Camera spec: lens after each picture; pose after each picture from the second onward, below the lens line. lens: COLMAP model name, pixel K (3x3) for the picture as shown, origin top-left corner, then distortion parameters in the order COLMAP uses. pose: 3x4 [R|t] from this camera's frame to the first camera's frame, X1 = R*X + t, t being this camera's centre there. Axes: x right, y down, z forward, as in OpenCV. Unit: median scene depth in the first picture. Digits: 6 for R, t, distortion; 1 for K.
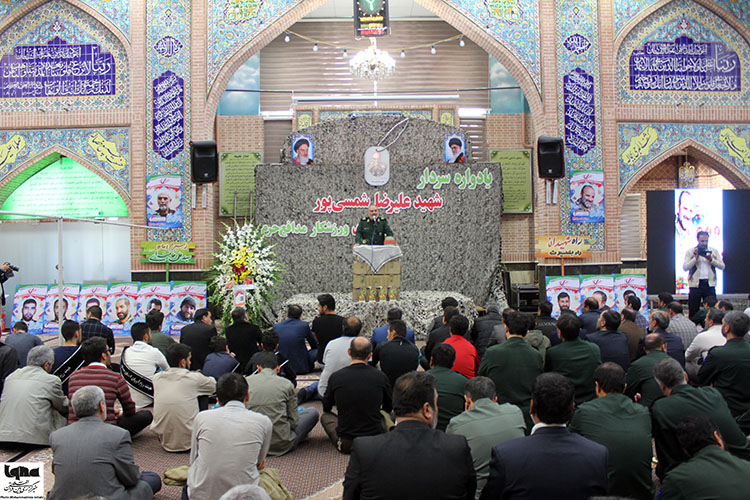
lens RADIAL K [[632.2, 0, 371.6], [0, 632.2, 250.3], [0, 0, 1]] dist [-0.002043, 0.000190]
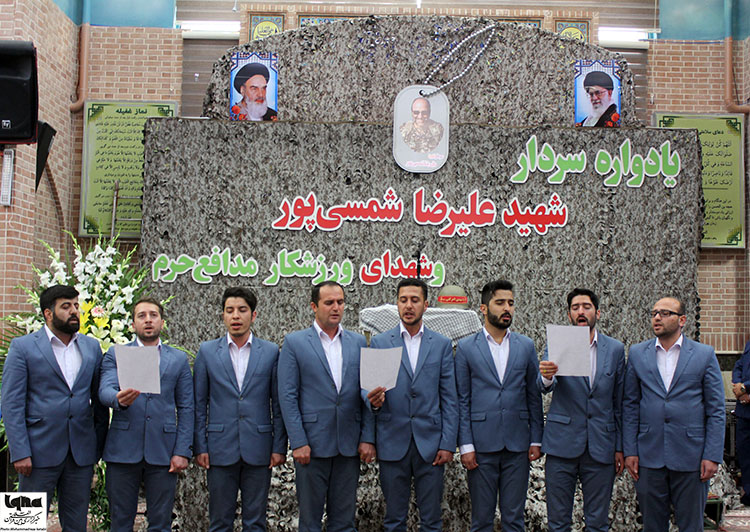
lens RADIAL K [[914.3, 0, 377.4], [0, 914.3, 266.5], [0, 0, 1]] dist [-0.078880, 0.000000]
pose [[0.999432, 0.027650, -0.019266, -0.007055], [-0.028672, 0.998078, -0.054942, -0.001406], [0.017710, 0.055463, 0.998304, 0.368740]]
